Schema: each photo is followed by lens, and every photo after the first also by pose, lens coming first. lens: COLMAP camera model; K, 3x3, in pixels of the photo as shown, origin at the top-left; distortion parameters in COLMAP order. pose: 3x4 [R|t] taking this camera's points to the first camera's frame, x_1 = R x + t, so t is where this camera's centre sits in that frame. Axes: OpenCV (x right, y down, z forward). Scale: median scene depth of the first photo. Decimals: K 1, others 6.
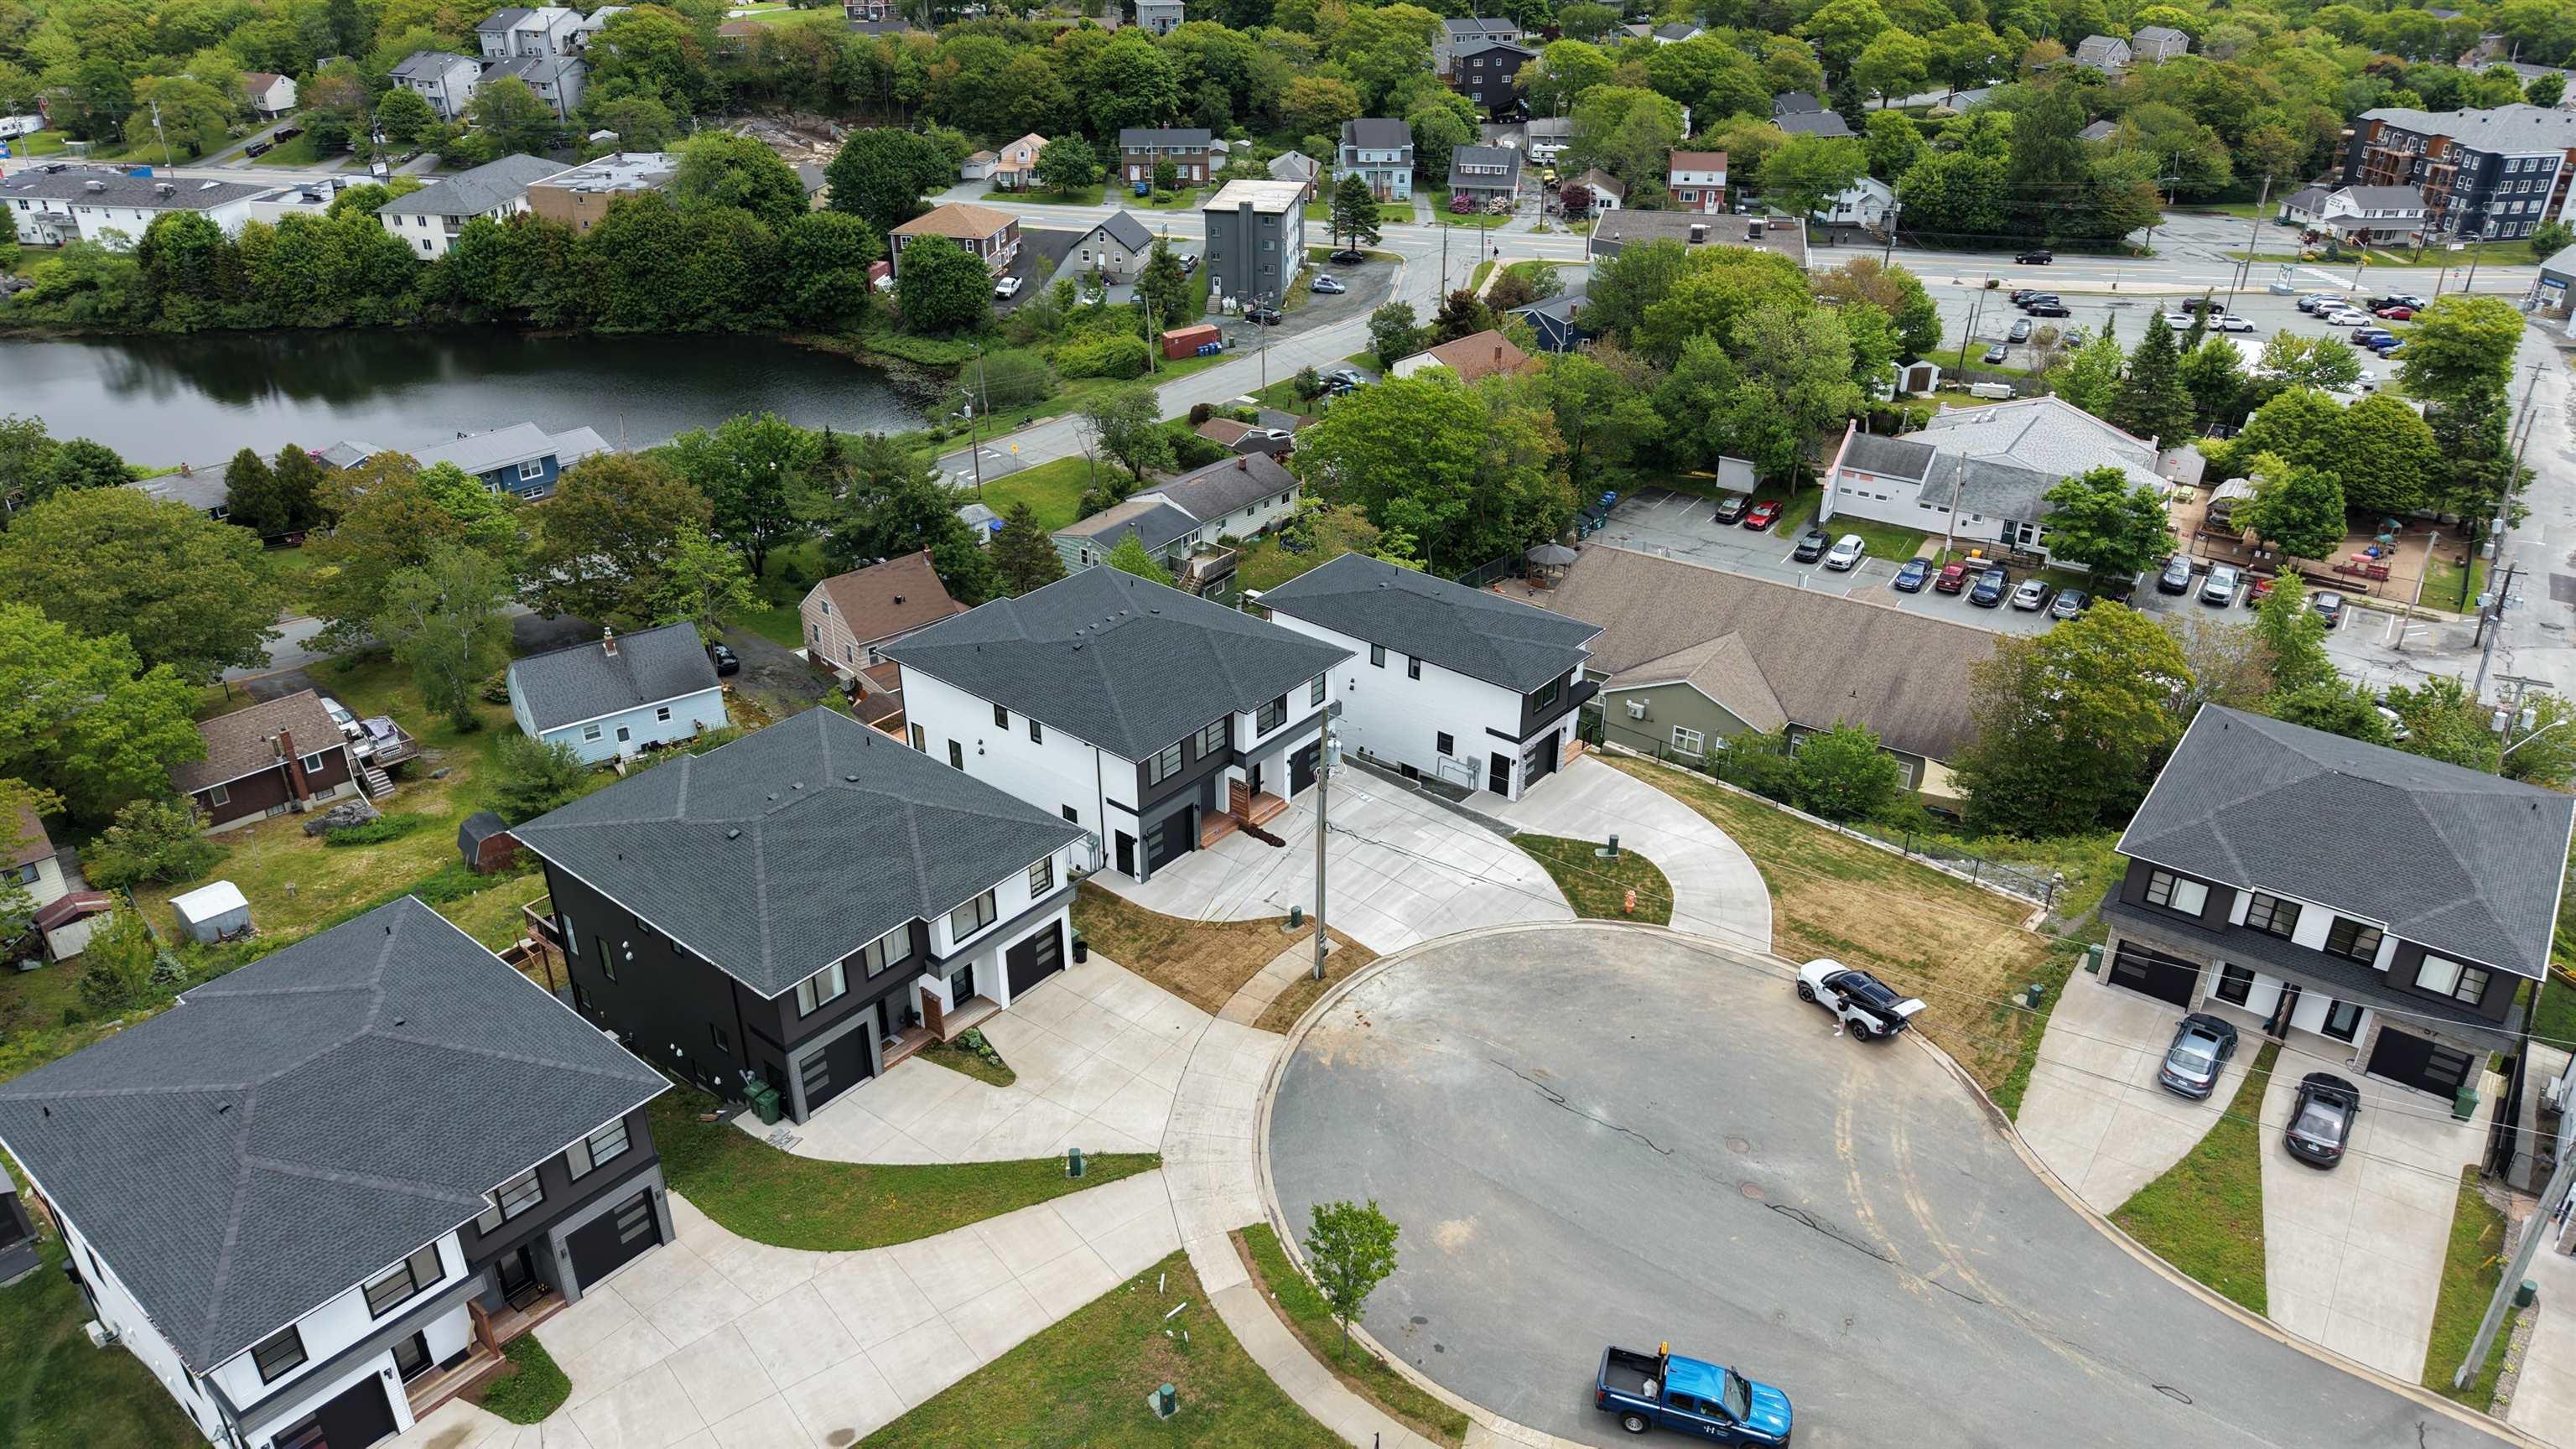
lens RADIAL K [[1725.3, 0, 1296.0], [0, 1725.3, 718.9], [0, 0, 1]] dist [0.027909, -0.030843]
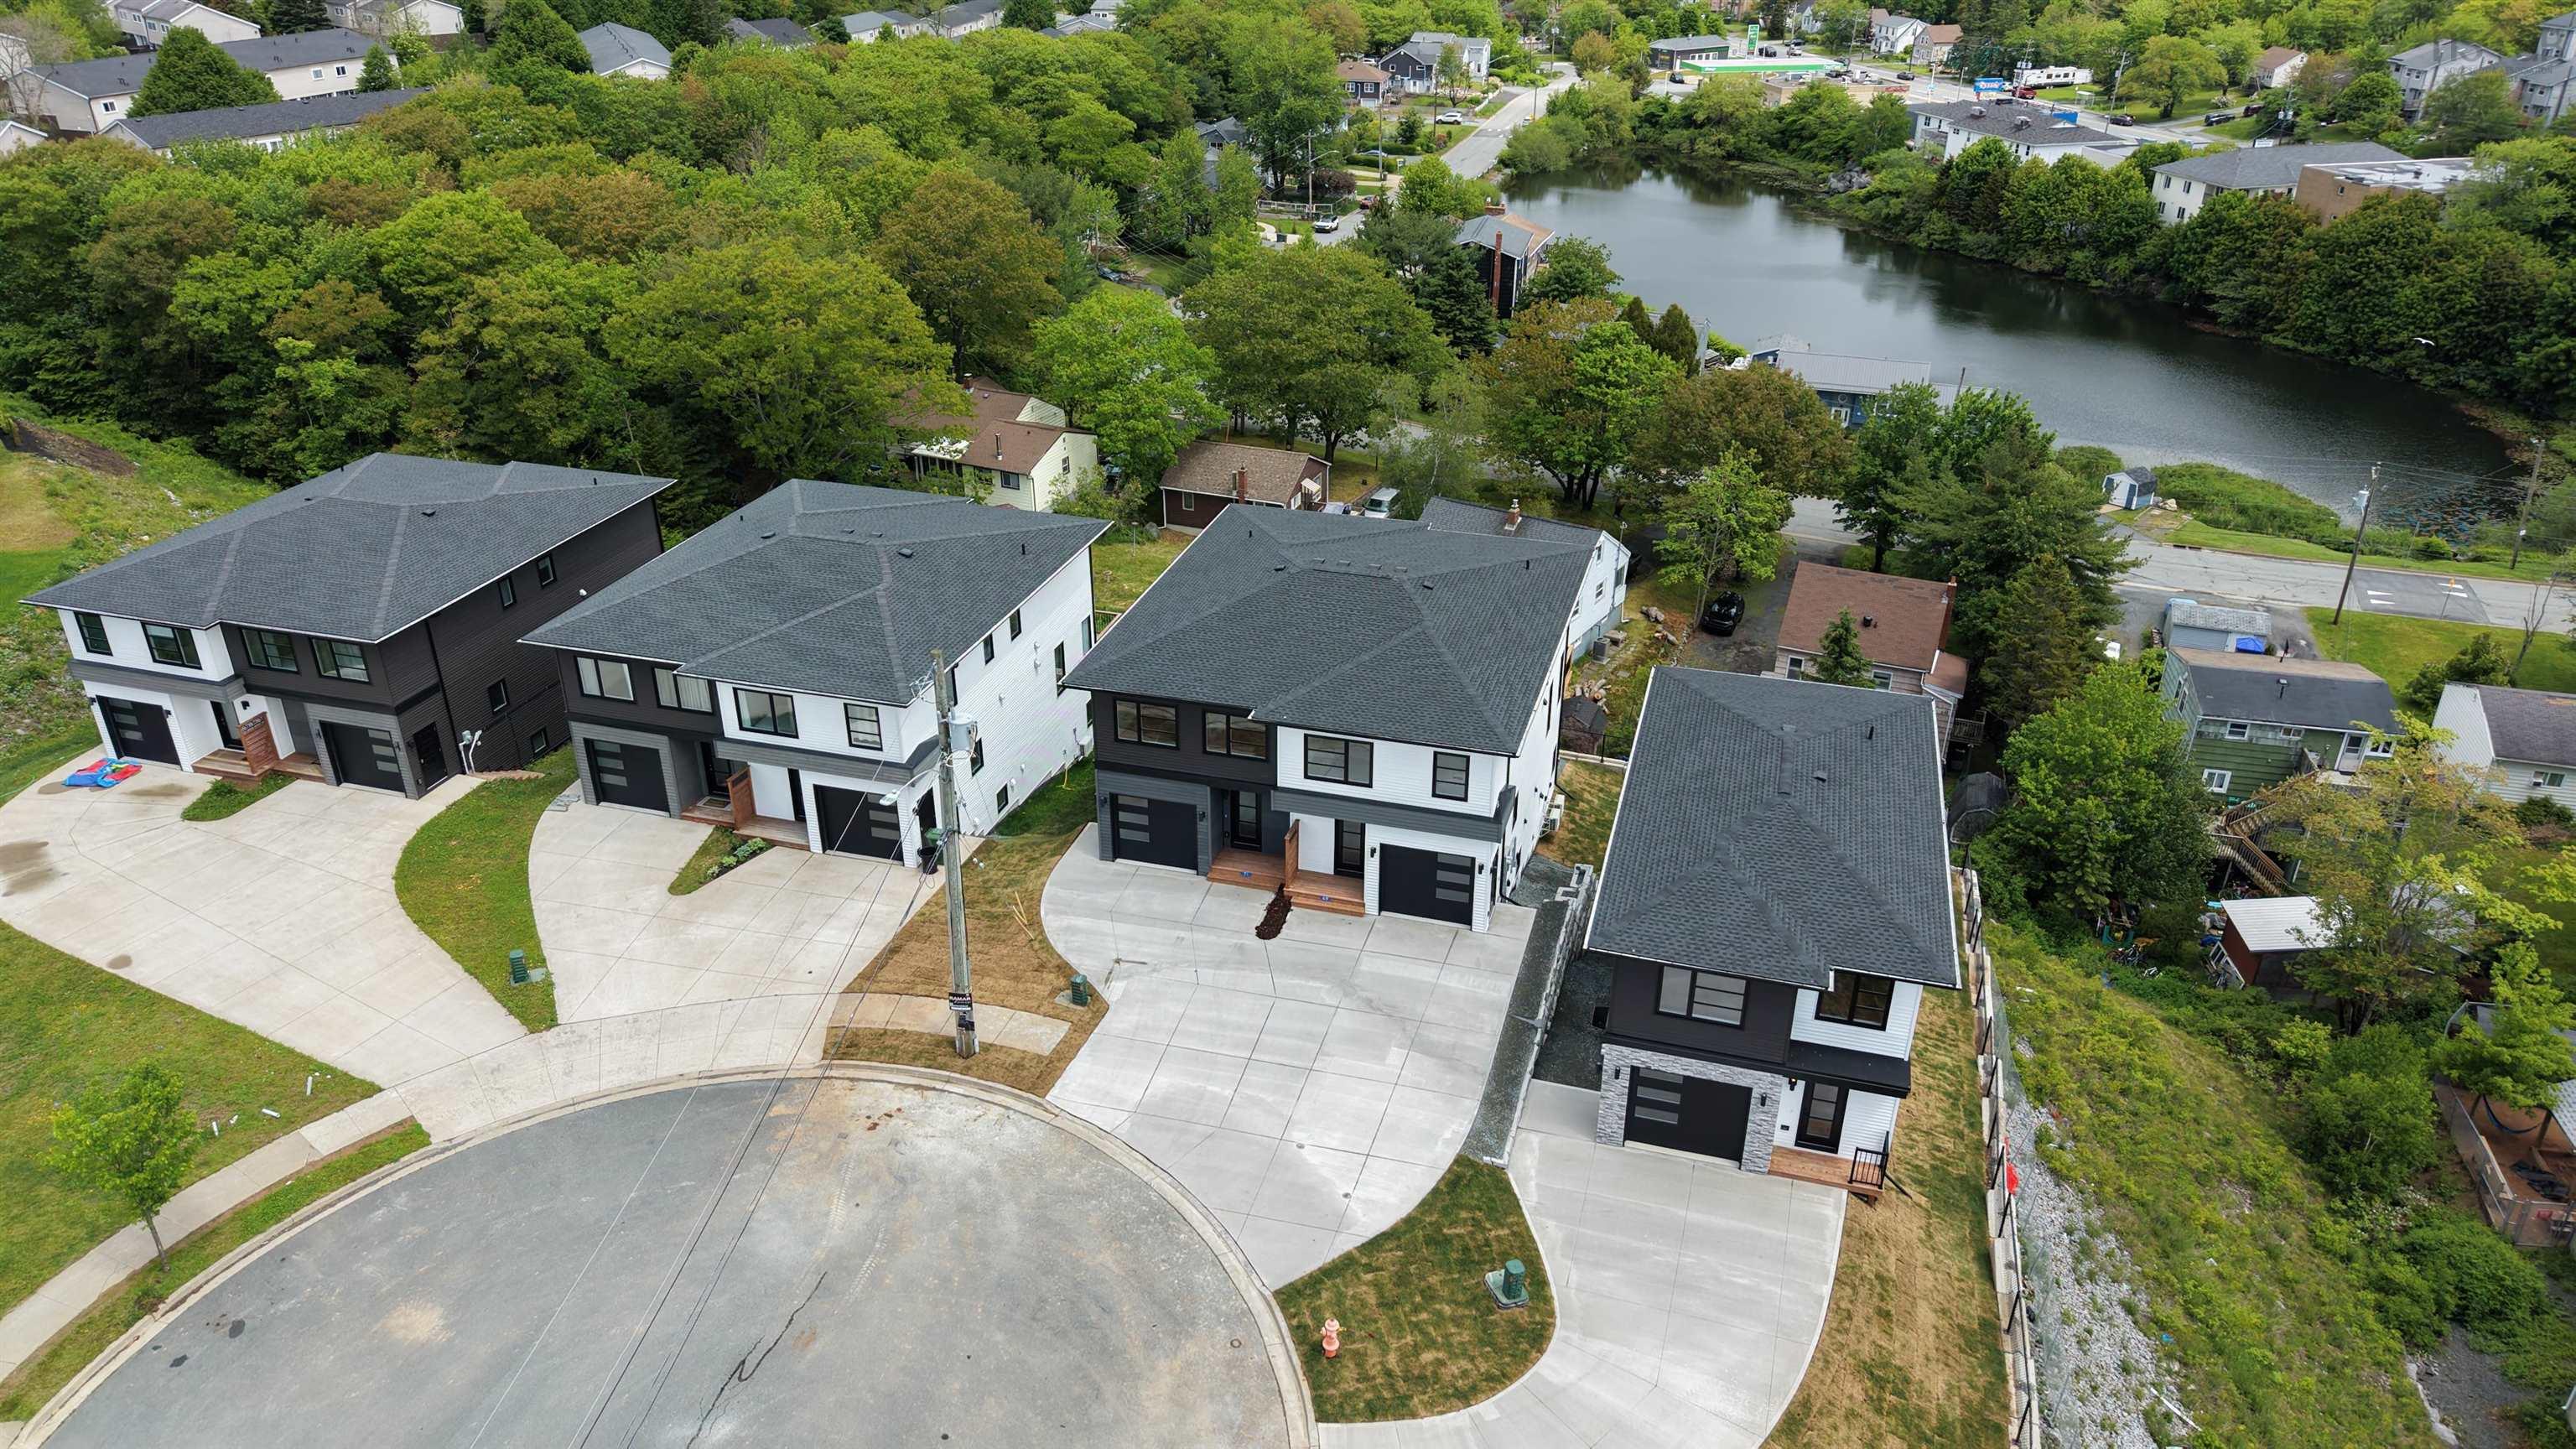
lens RADIAL K [[1725.3, 0, 1296.0], [0, 1725.3, 718.9], [0, 0, 1]] dist [0.027909, -0.030843]
pose [[0.389457, 0.416332, -0.821579, 0.183587], [-0.433034, 0.870039, 0.235615, -0.058720], [0.812899, 0.264009, 0.519128, 0.230747]]
